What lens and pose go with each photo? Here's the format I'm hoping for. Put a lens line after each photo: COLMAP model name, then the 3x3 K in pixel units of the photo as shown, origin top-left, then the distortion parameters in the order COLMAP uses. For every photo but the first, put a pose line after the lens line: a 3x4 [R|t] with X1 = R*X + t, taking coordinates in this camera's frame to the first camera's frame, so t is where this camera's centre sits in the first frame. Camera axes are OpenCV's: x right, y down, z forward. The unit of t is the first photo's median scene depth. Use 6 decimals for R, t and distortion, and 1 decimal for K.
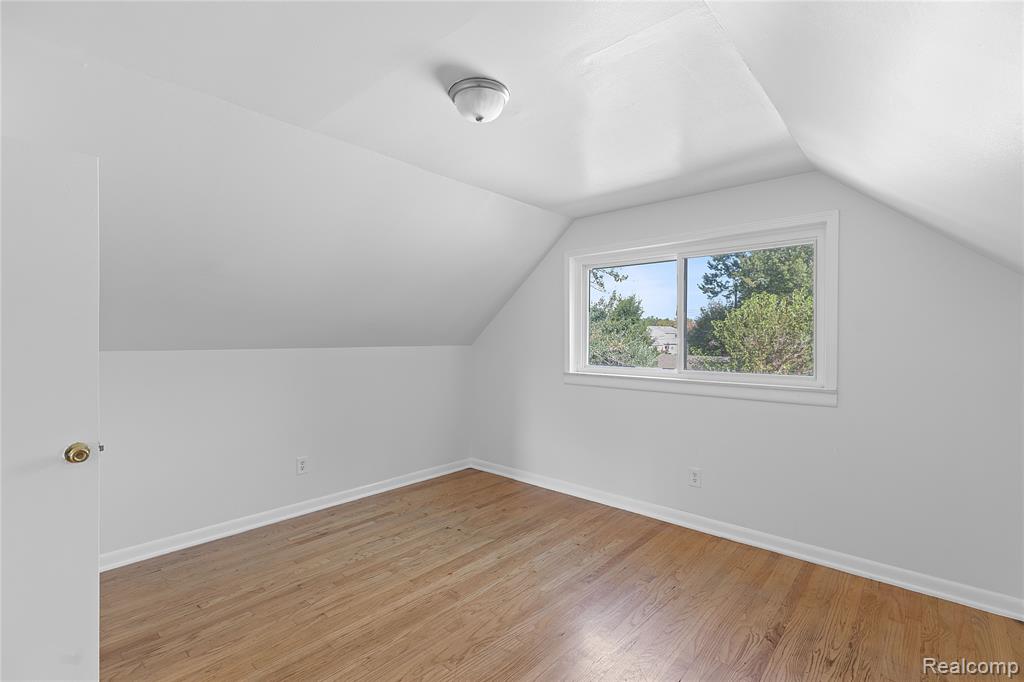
lens RADIAL K [[462.3, 0, 512.2], [0, 462.3, 340.2], [0, 0, 1]] dist [0.004631, -0.001995]
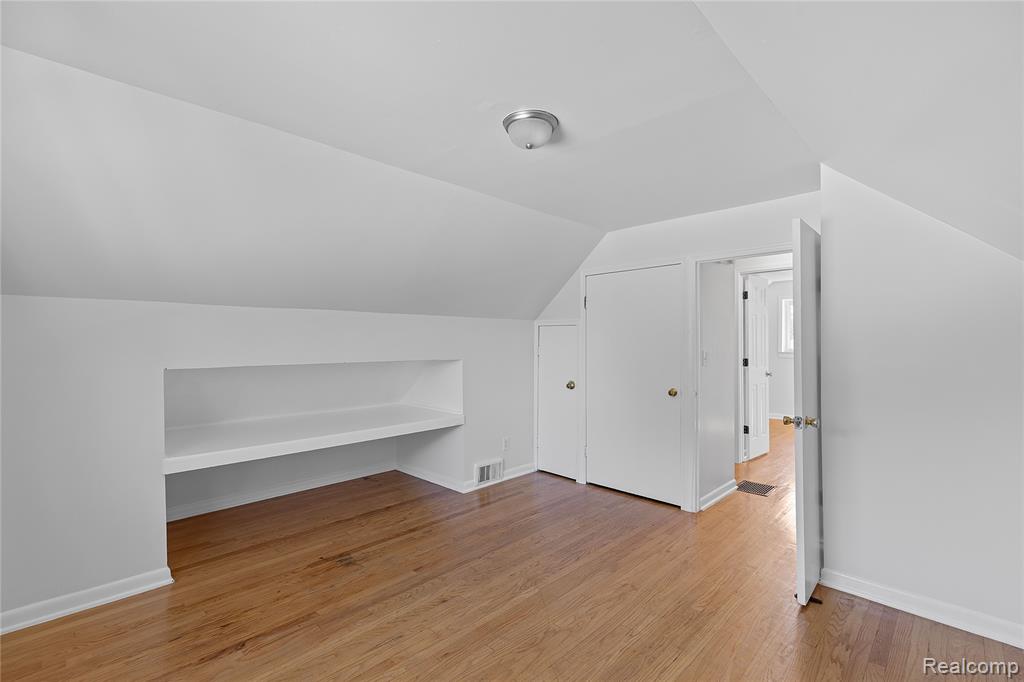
lens RADIAL K [[462.3, 0, 511.8], [0, 462.3, 341.6], [0, 0, 1]] dist [0.004631, -0.001995]
pose [[-0.998741, 0.002237, 0.050112, -0.078473], [0.002261, 0.999997, 0.000419, -0.010384], [-0.050111, 0.000532, -0.998744, 1.975273]]
